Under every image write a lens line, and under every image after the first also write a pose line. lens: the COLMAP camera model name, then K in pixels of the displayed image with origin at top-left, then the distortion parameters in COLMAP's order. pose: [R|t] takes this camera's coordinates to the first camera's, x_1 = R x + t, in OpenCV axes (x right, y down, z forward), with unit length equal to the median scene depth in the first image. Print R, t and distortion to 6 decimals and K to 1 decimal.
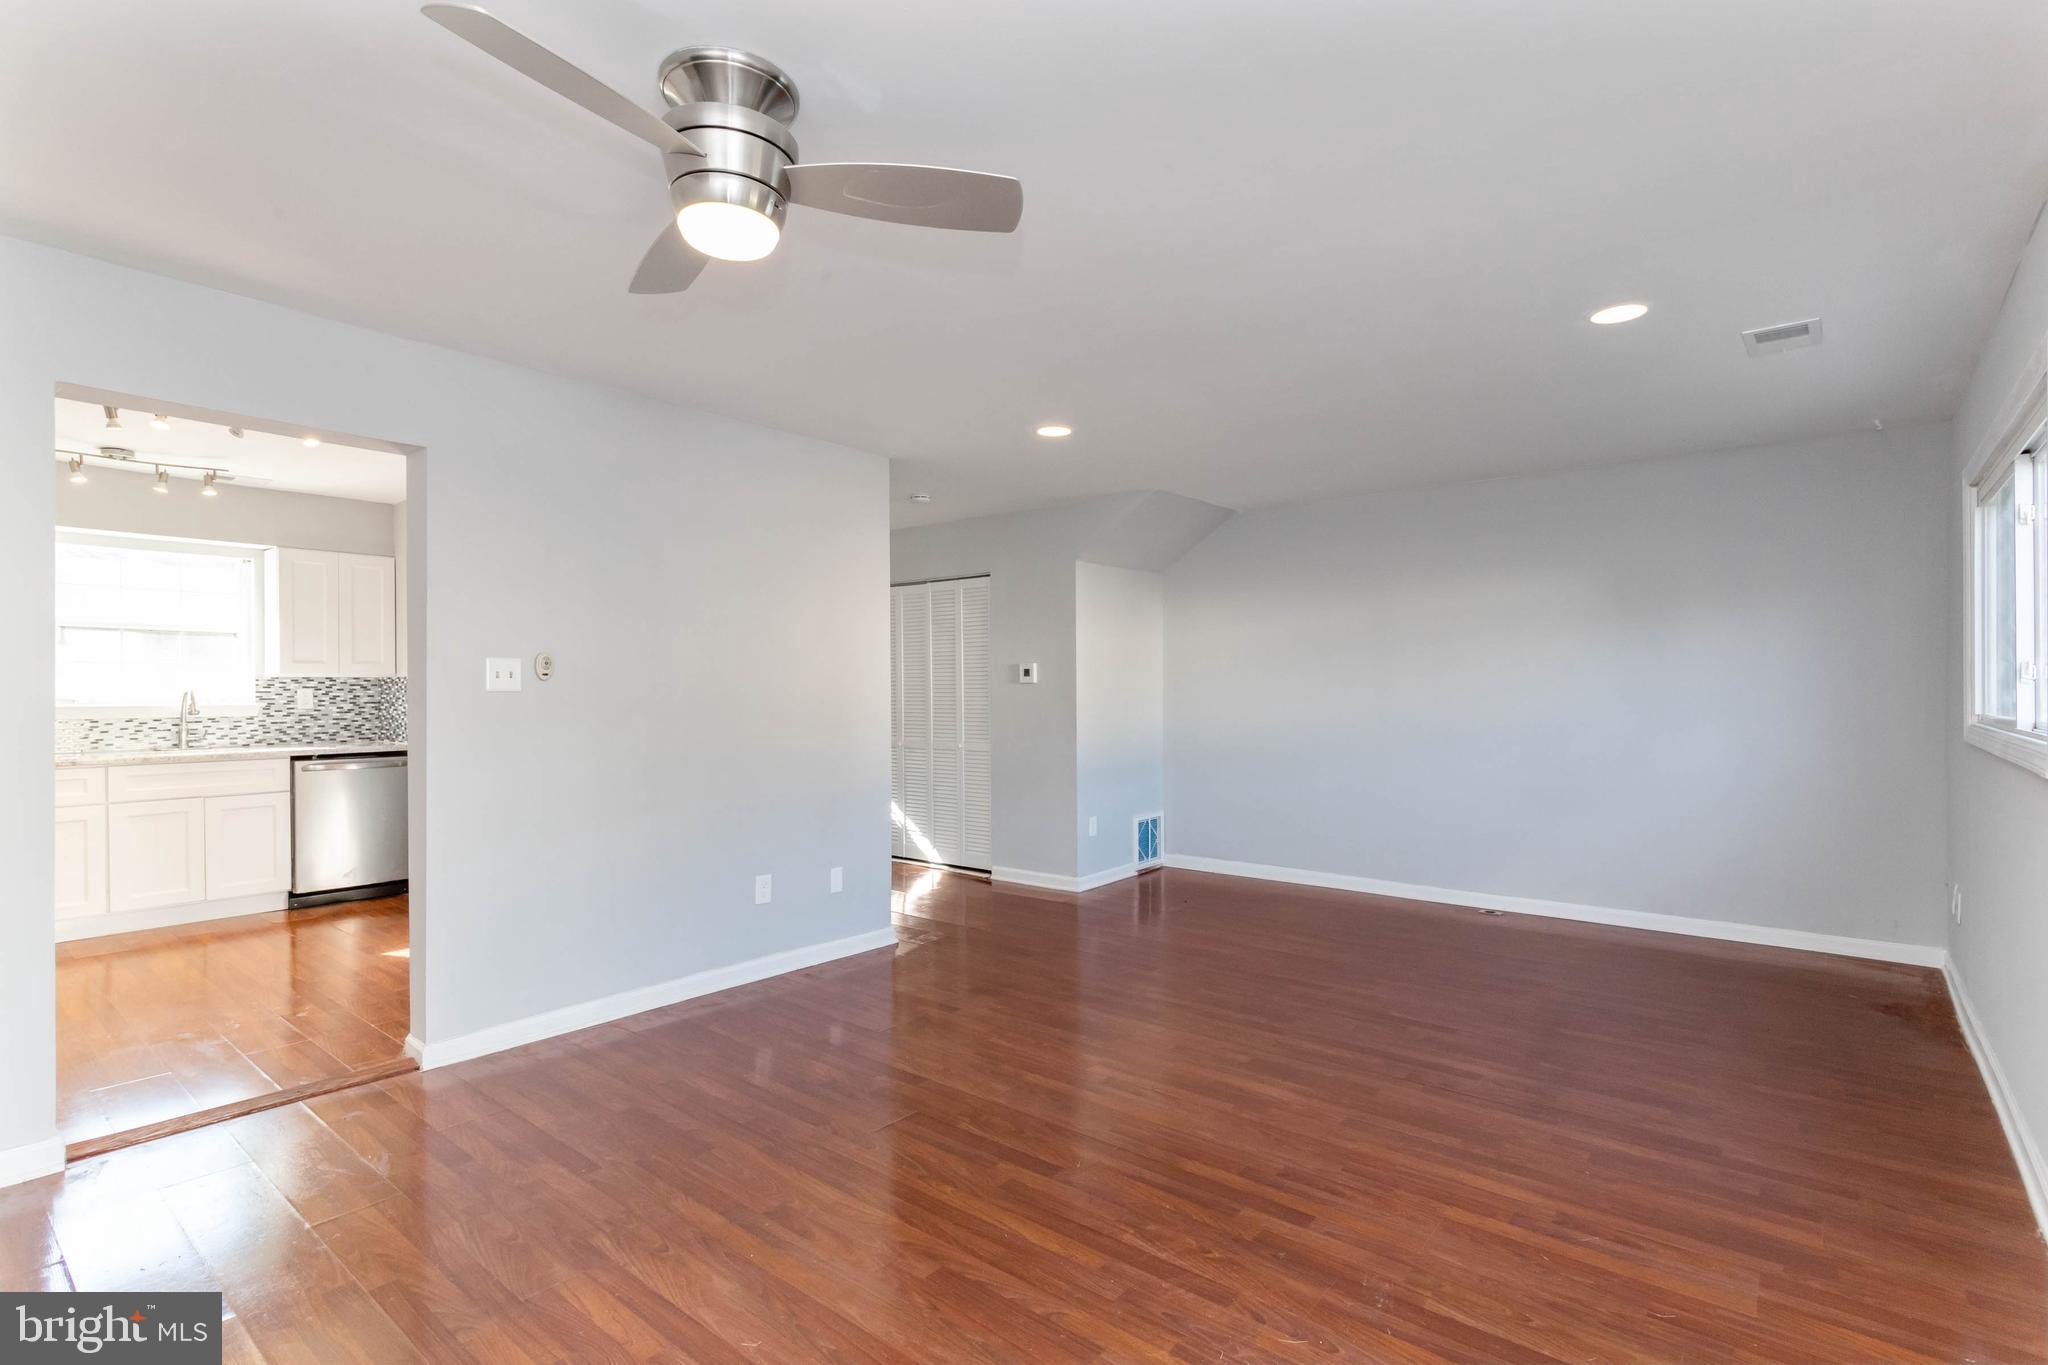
lens RADIAL K [[969.2, 0, 1017.5], [0, 969.2, 687.1], [0, 0, 1]] dist [-0.001794, 0.004087]
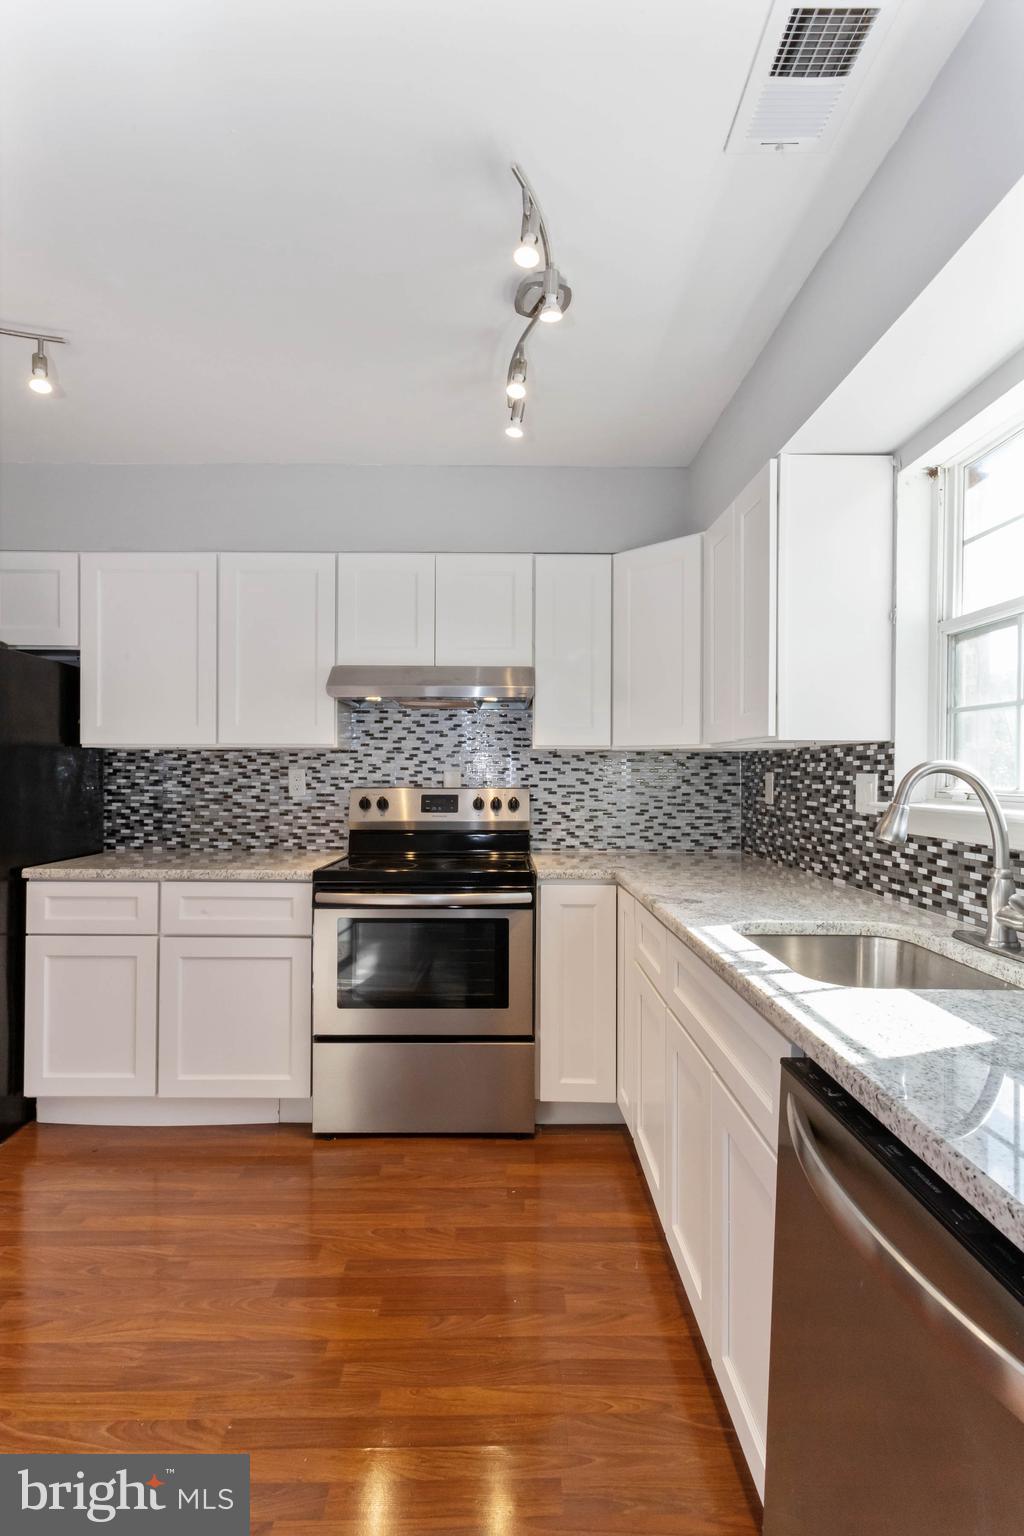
lens RADIAL K [[726.9, 0, 510.7], [0, 726.9, 772.4], [0, 0, 1]] dist [-0.001794, 0.004087]
pose [[-0.759171, -0.003211, -0.650884, -0.637678], [-0.005220, 0.999986, 0.001155, 0.004846], [0.650871, 0.004274, -0.759177, 1.208124]]
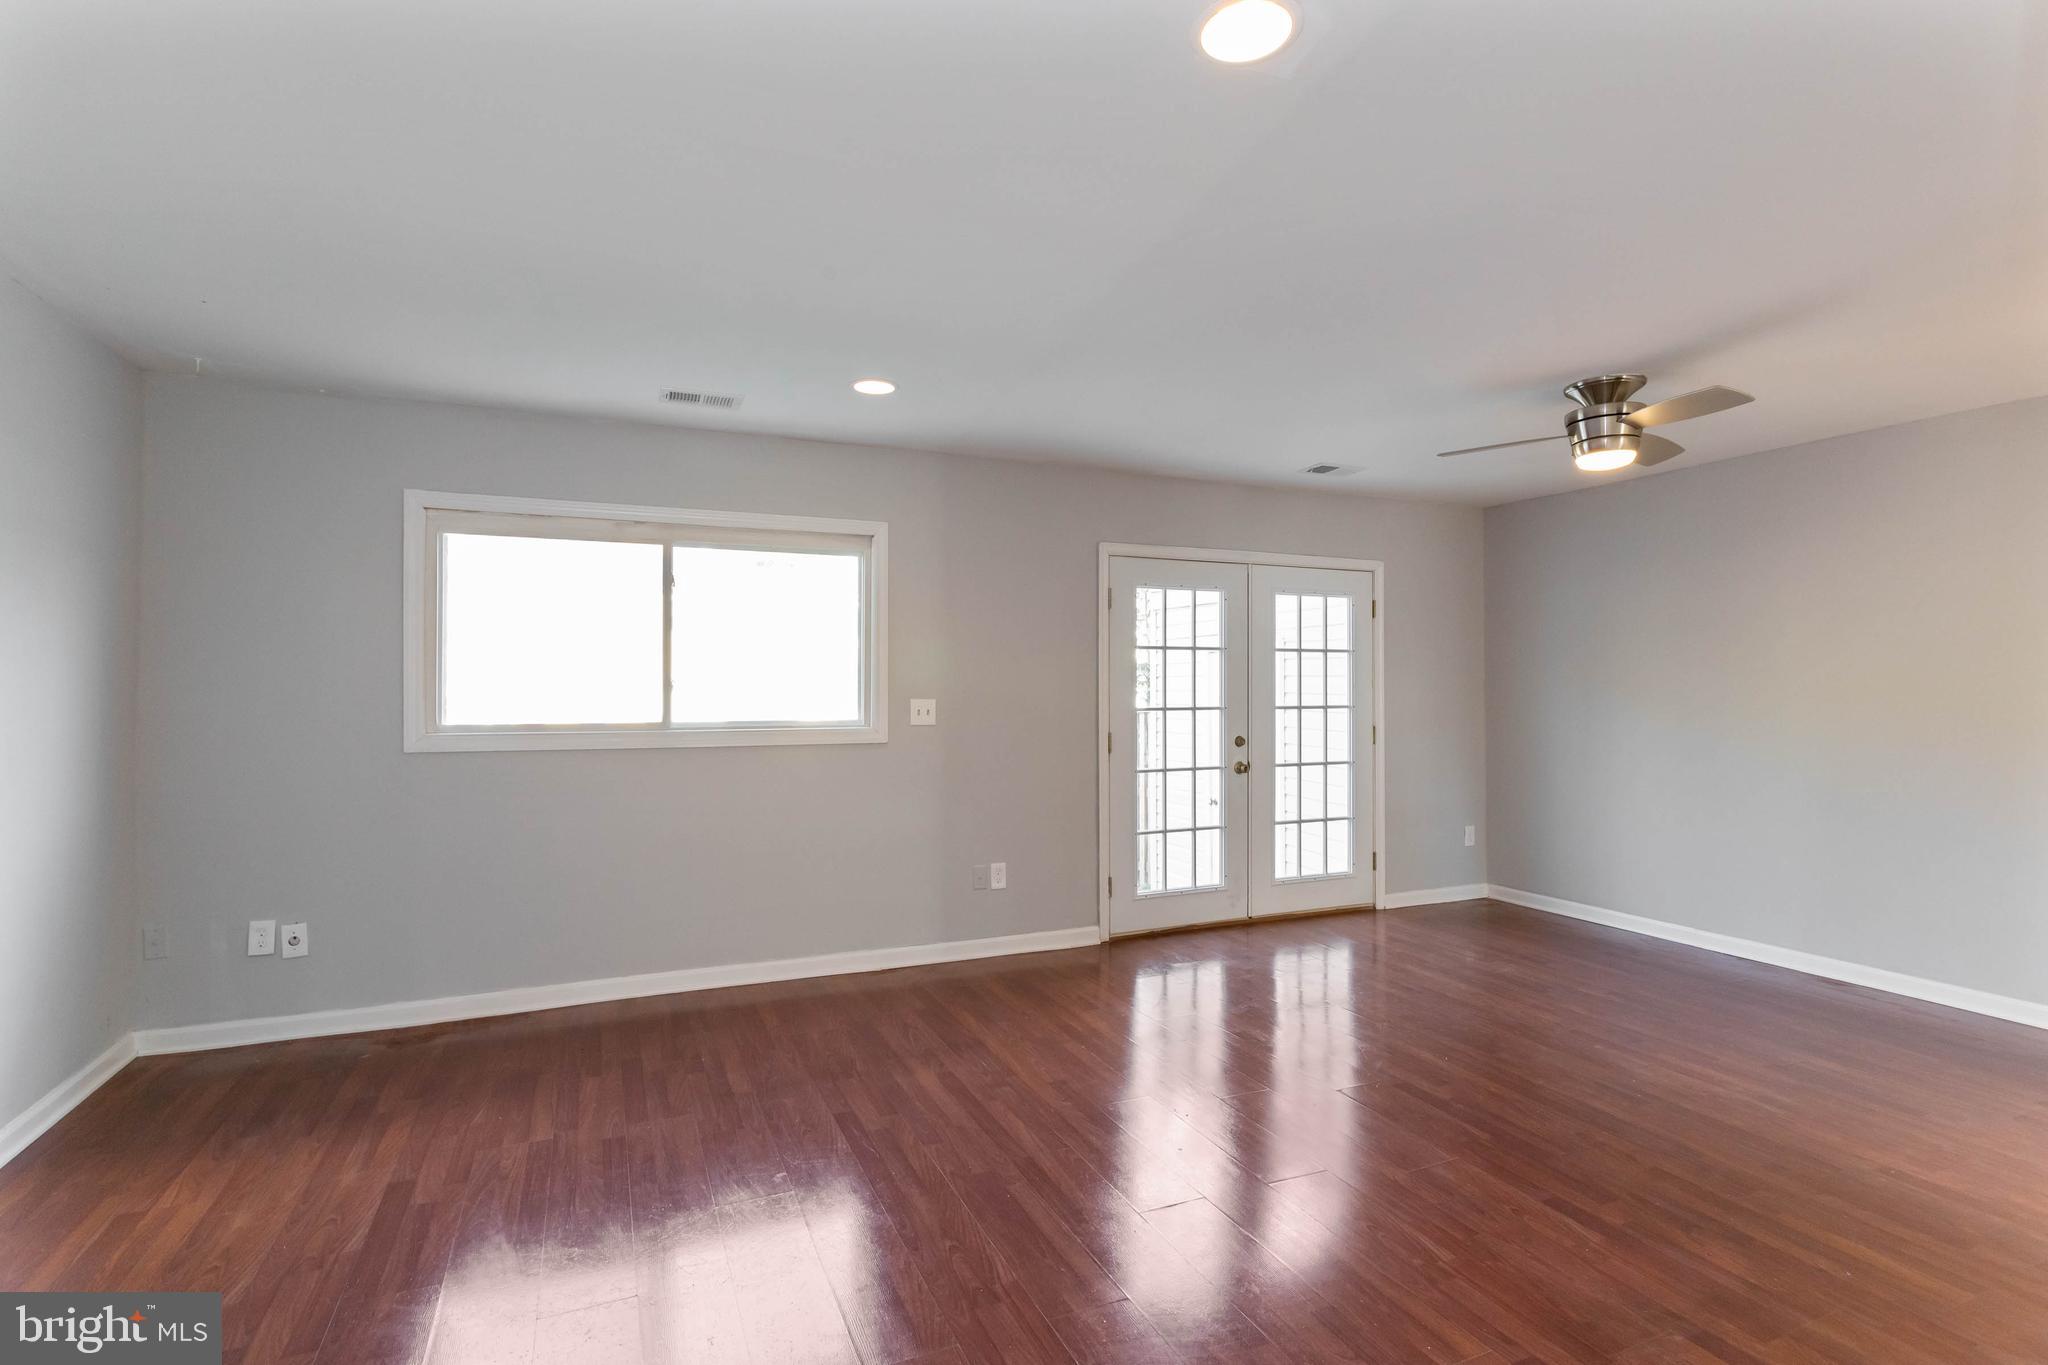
lens RADIAL K [[969.2, 0, 1018.1], [0, 969.2, 672.8], [0, 0, 1]] dist [-0.001794, 0.004087]
pose [[-0.893874, 0.010820, 0.448187, -0.044911], [0.002823, 0.999825, -0.018507, -0.006535], [-0.448309, -0.015278, -0.893748, 1.209928]]
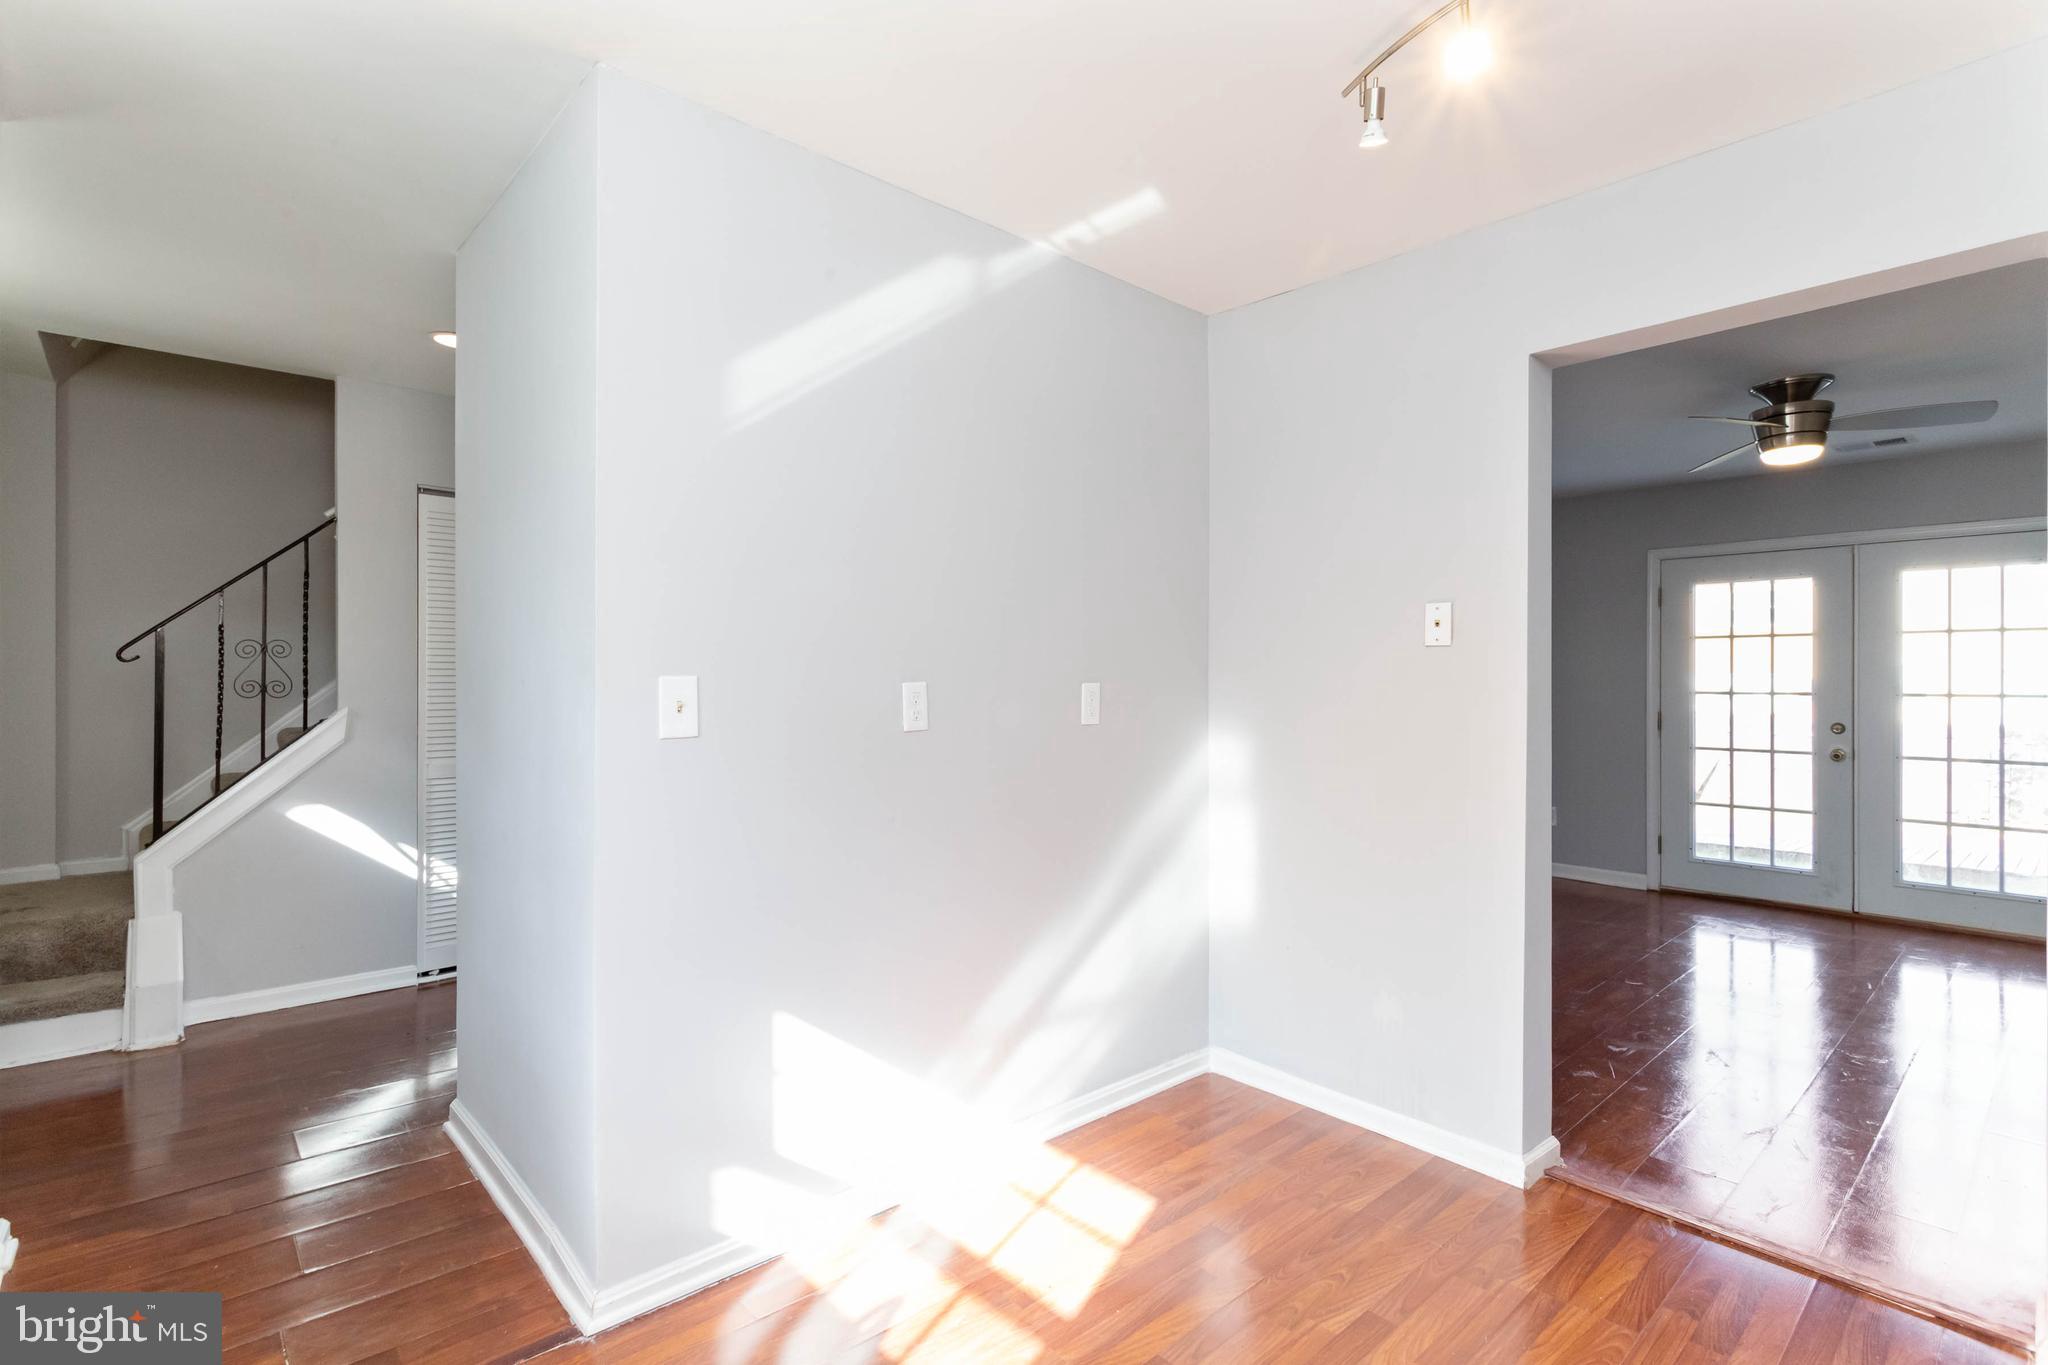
lens RADIAL K [[969.2, 0, 1020.6], [0, 969.2, 688.2], [0, 0, 1]] dist [-0.001794, 0.004087]
pose [[0.153701, -0.008118, 0.988084, -0.955637], [-0.001019, 0.999964, 0.008374, -0.001190], [-0.988117, -0.002294, 0.153688, 0.849412]]
